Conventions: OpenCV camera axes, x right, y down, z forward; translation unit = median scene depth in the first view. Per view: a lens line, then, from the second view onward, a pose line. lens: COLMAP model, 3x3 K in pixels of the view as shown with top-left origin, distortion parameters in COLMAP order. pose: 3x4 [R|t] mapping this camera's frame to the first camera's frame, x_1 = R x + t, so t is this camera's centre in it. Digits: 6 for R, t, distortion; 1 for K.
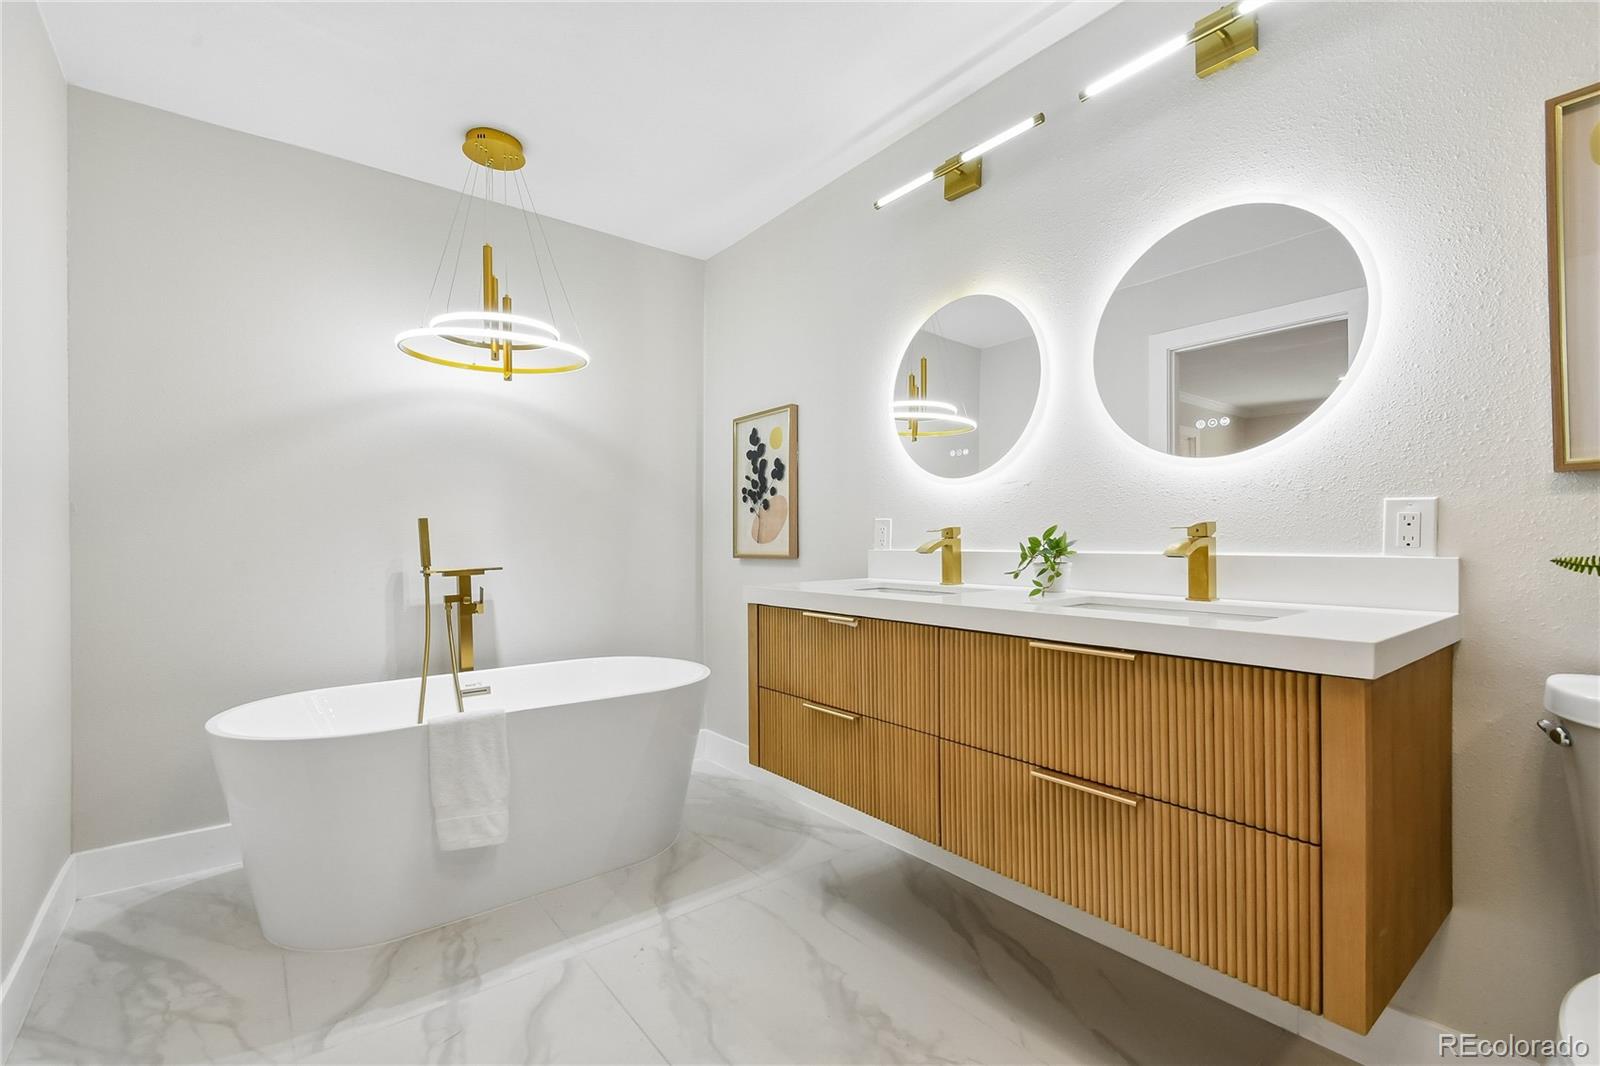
lens RADIAL K [[705.7, 0, 763.3], [0, 705.7, 534.5], [0, 0, 1]] dist [0.002706, -0.006743]
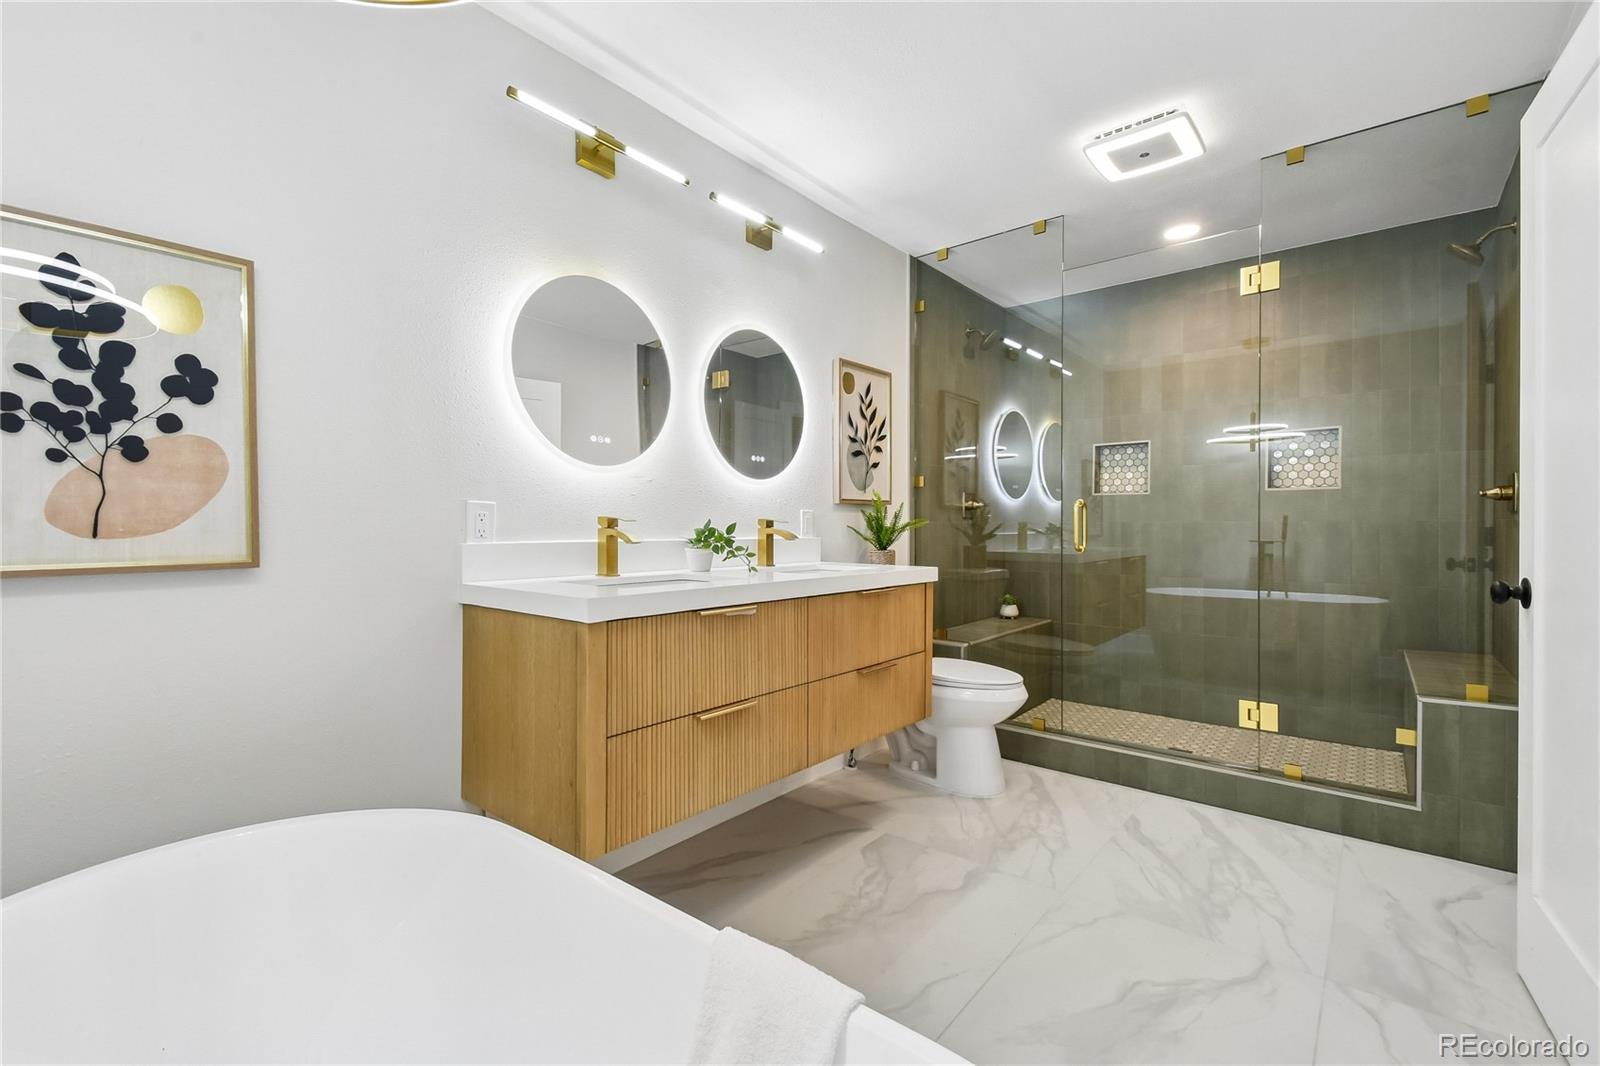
lens RADIAL K [[678.7, 0, 800.0], [0, 678.7, 533.0], [0, 0, 1]] dist [0.000444, -0.011157]
pose [[-0.251160, -0.000420, 0.967945, -0.526520], [-0.003551, 0.999994, -0.000488, 0.008714], [-0.967939, -0.003560, -0.251160, 0.739734]]
